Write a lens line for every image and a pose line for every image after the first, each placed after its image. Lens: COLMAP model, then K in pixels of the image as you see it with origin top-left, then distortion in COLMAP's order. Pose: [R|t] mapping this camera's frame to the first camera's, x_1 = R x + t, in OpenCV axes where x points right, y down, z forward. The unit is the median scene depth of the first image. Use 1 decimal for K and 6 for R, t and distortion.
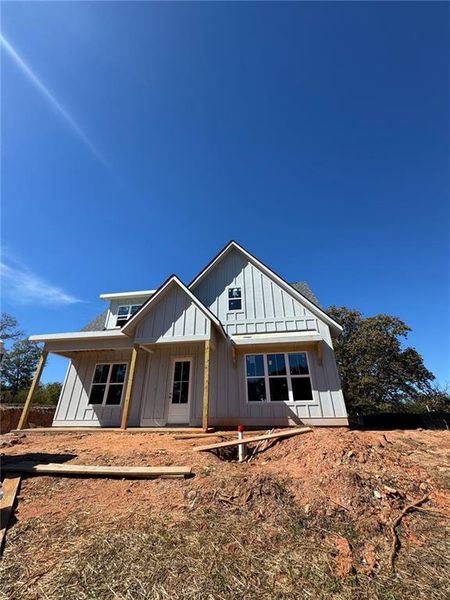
lens RADIAL K [[241.1, 0, 225.0], [0, 241.1, 300.0], [0, 0, 1]] dist [-0.001391, -0.000039]
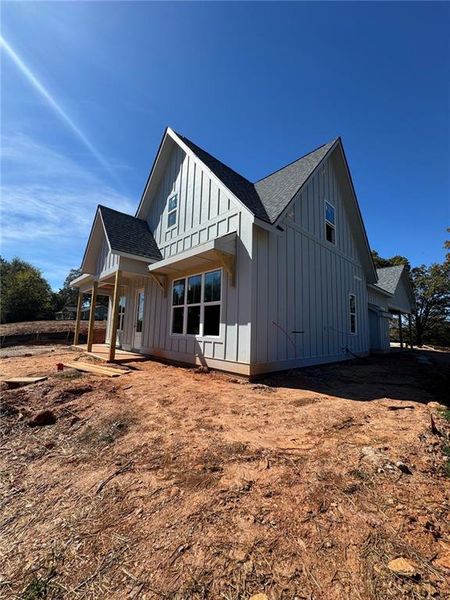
lens RADIAL K [[241.1, 0, 225.0], [0, 241.1, 300.0], [0, 0, 1]] dist [-0.001391, -0.000039]
pose [[0.785276, -0.048780, -0.617221, 0.831576], [0.247577, 0.938463, 0.240818, 0.153965], [0.567492, -0.341918, 0.749029, 0.527670]]
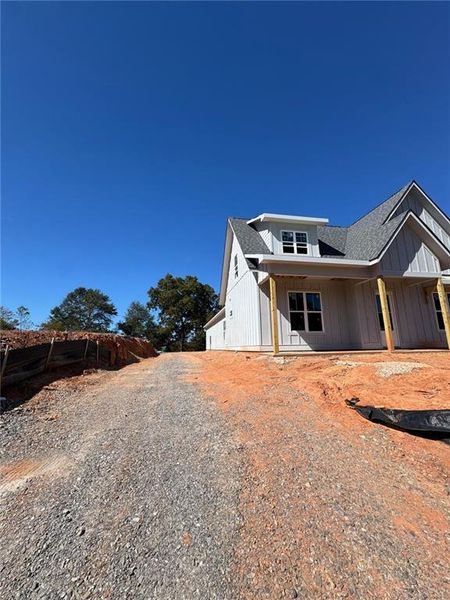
lens RADIAL K [[241.1, 0, 225.0], [0, 241.1, 300.0], [0, 0, 1]] dist [-0.001391, -0.000039]
pose [[0.945761, 0.056617, 0.319892, -0.495081], [-0.137175, 0.962204, 0.235258, 0.050084], [-0.294481, -0.266378, 0.917782, 0.086433]]
